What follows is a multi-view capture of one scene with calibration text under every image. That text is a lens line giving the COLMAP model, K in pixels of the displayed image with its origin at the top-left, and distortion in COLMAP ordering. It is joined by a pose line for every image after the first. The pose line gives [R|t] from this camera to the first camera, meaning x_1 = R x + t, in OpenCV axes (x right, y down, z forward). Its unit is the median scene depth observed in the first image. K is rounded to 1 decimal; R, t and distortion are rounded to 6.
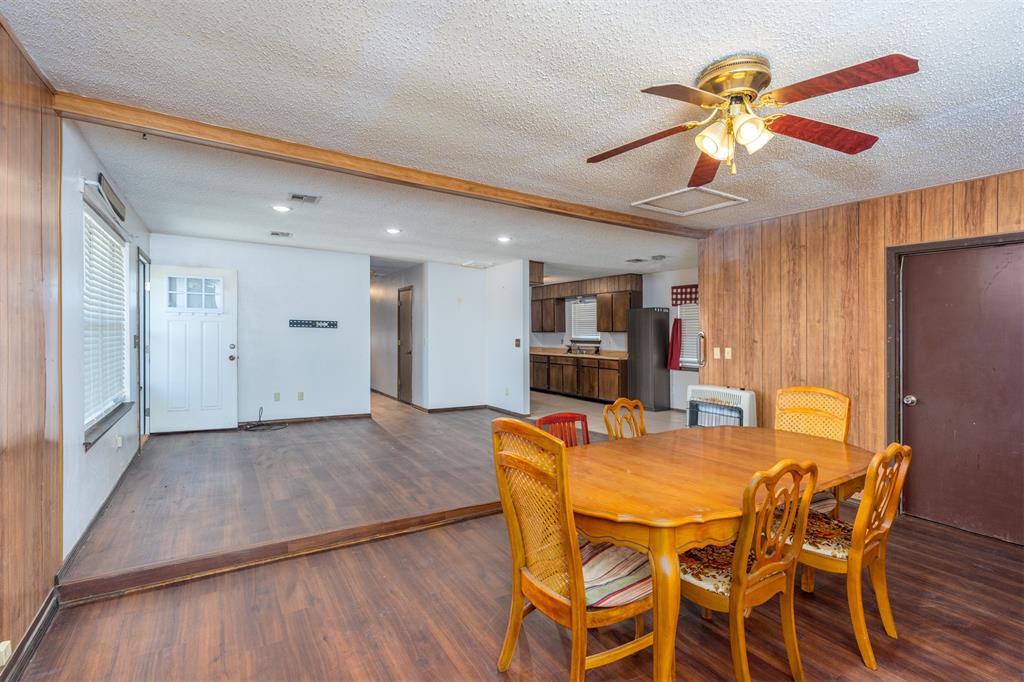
lens RADIAL K [[465.5, 0, 513.7], [0, 465.5, 330.0], [0, 0, 1]] dist [-0.003052, 0.000013]
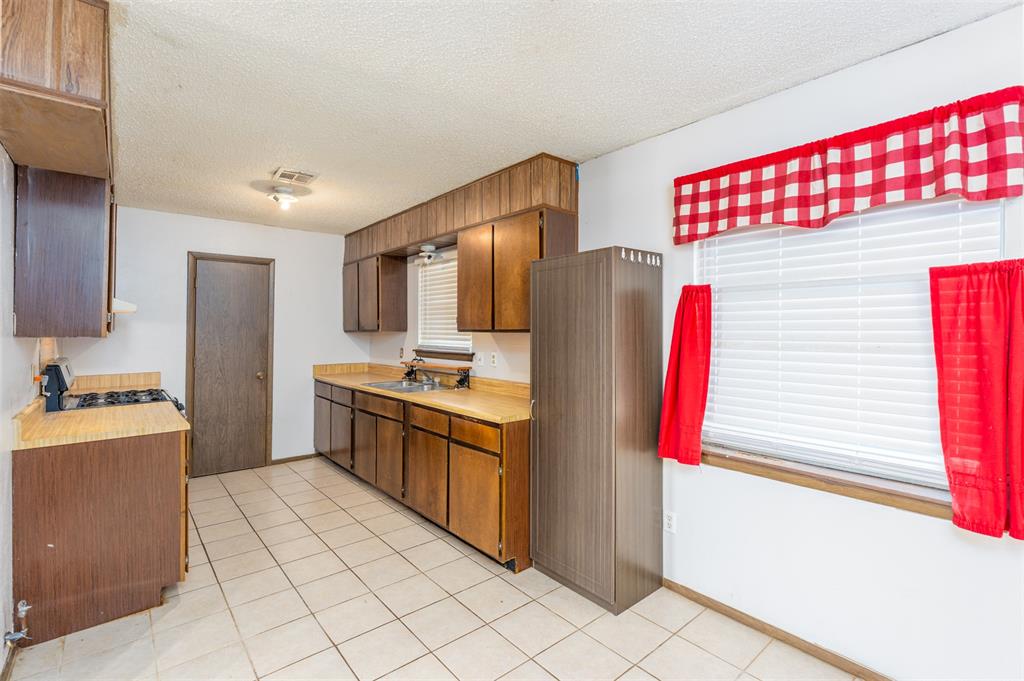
lens RADIAL K [[465.5, 0, 505.3], [0, 465.5, 344.4], [0, 0, 1]] dist [-0.003052, 0.000013]
pose [[0.991777, -0.004623, 0.127895, 0.187541], [0.000312, 0.999432, 0.033710, 0.001929], [-0.127978, -0.033393, 0.991215, 0.691852]]
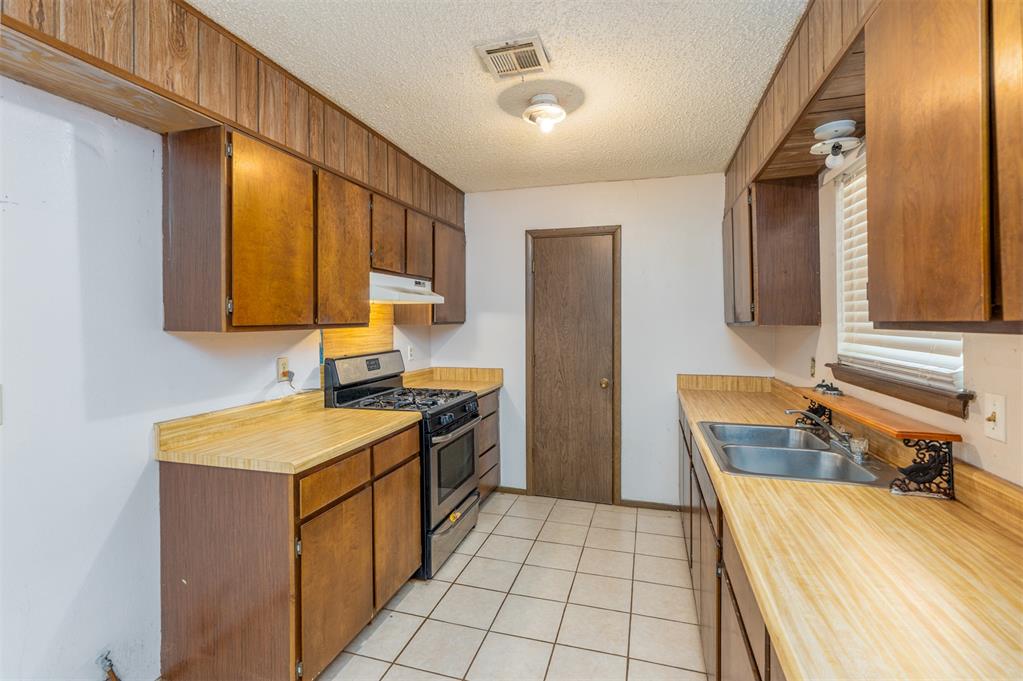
lens RADIAL K [[465.0, 0, 522.0], [0, 465.0, 319.4], [0, 0, 1]] dist [-0.003052, 0.000013]
pose [[0.658065, -0.004795, -0.752946, 0.233208], [0.003143, 0.999989, -0.003622, 0.002401], [0.752954, 0.000017, 0.658073, 0.948698]]
